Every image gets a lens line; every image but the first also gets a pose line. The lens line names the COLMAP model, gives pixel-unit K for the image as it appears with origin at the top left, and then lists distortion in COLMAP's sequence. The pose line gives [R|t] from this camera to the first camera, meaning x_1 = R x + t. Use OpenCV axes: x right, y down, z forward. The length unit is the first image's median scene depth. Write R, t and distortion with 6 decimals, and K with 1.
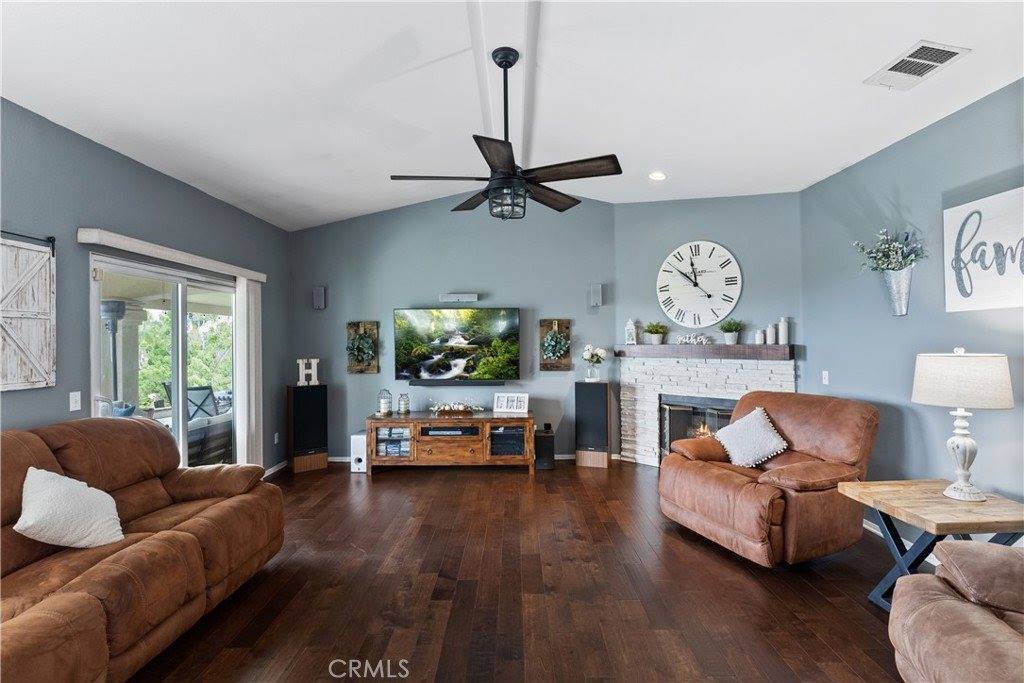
lens RADIAL K [[486.1, 0, 515.3], [0, 486.1, 338.0], [0, 0, 1]] dist [-0.002107, 0.000652]
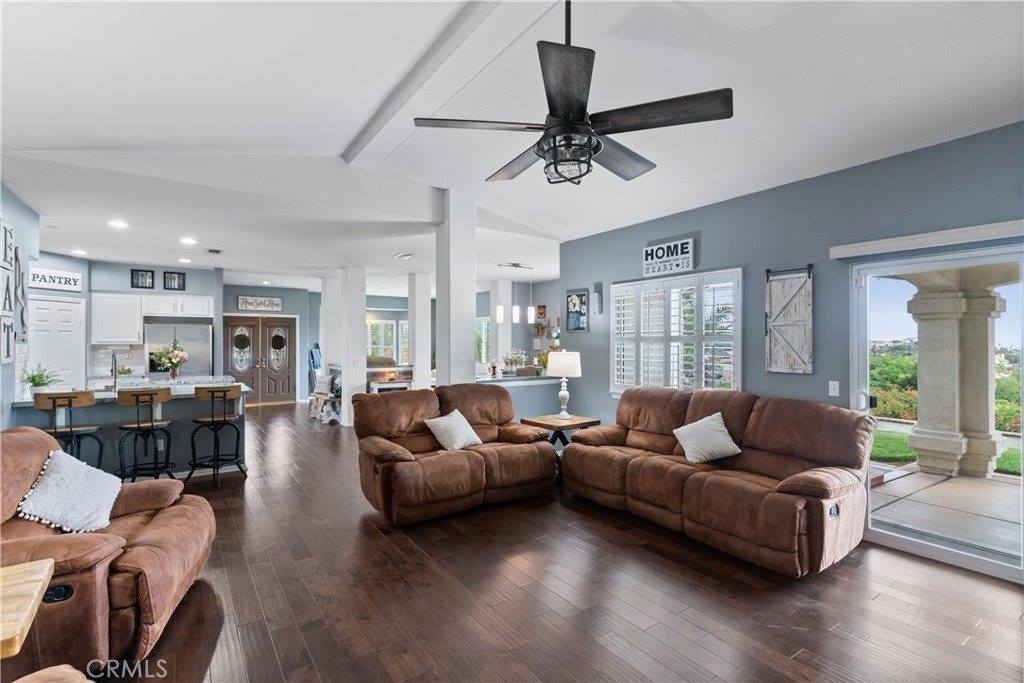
lens RADIAL K [[486.1, 0, 515.3], [0, 486.1, 338.0], [0, 0, 1]] dist [-0.002107, 0.000652]
pose [[-0.816257, 0.002821, -0.577682, 0.271430], [0.010304, 0.999900, -0.009676, 0.002150], [0.577597, -0.013850, -0.816204, 0.875639]]
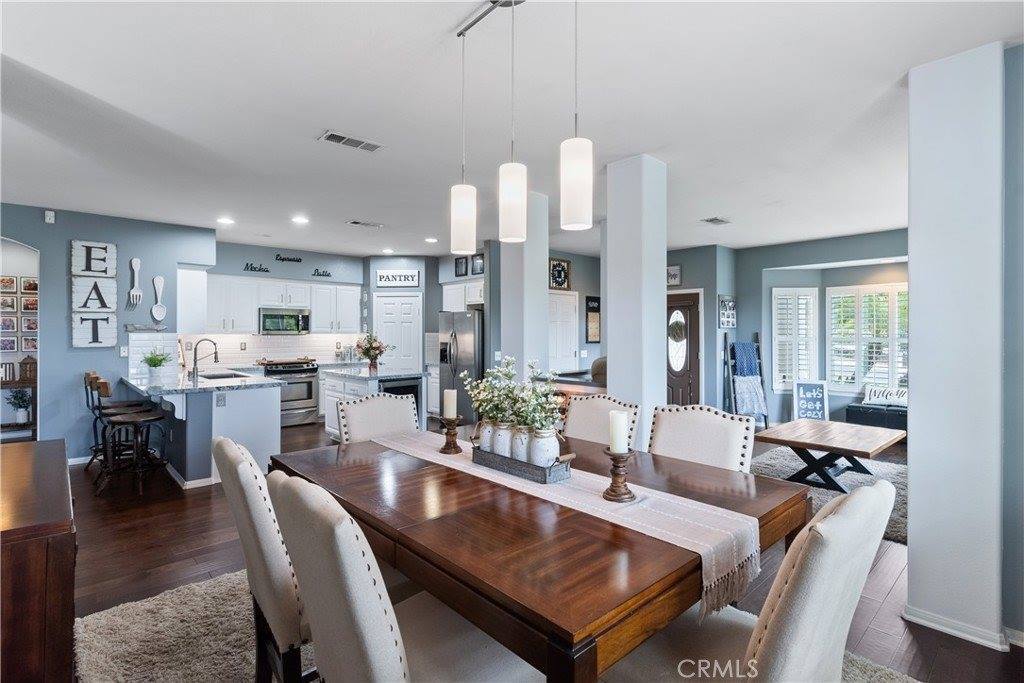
lens RADIAL K [[497.4, 0, 510.0], [0, 497.4, 328.1], [0, 0, 1]] dist [0.001996, 0.000676]
pose [[-0.685479, 0.017664, 0.727878, -0.877945], [0.002906, 0.999764, -0.021525, 0.010008], [-0.728086, -0.012639, -0.685369, -0.136923]]
